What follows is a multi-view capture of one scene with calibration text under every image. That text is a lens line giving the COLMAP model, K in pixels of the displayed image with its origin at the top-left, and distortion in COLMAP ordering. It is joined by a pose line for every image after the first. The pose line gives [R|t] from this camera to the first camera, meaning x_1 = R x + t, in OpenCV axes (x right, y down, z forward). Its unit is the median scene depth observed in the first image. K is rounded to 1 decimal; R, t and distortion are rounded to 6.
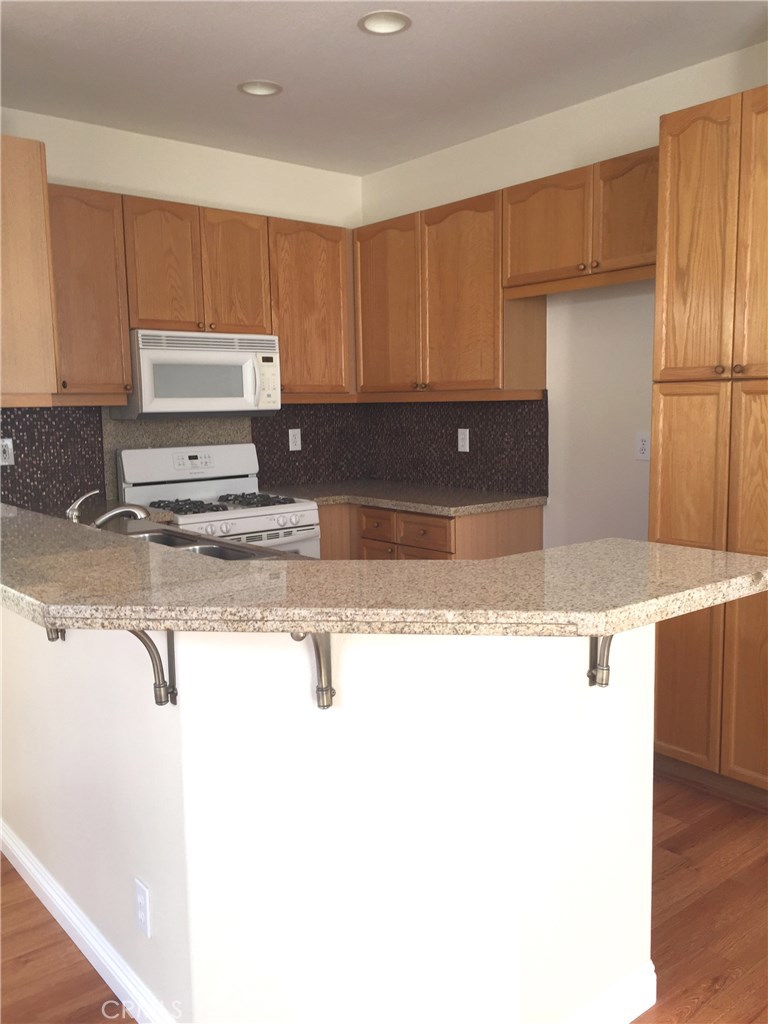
lens RADIAL K [[875.0, 0, 384.0], [0, 875.0, 512.0], [0, 0, 1]] dist [0.028871, 0.000335]
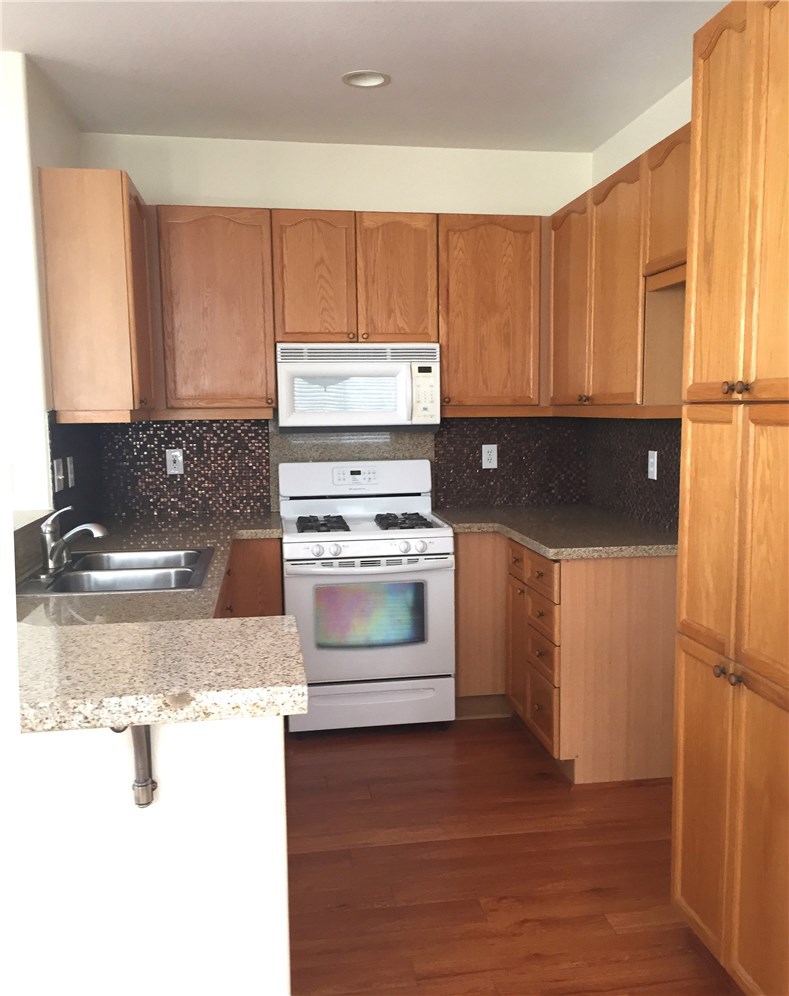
lens RADIAL K [[915.2, 0, 396.4], [0, 915.2, 528.7], [0, 0, 1]] dist [0.003429, 0.006722]
pose [[0.860779, 0.072858, -0.503737, 0.350126], [-0.065901, 0.997324, 0.031638, -0.037731], [0.504694, 0.005964, 0.863278, 0.163978]]
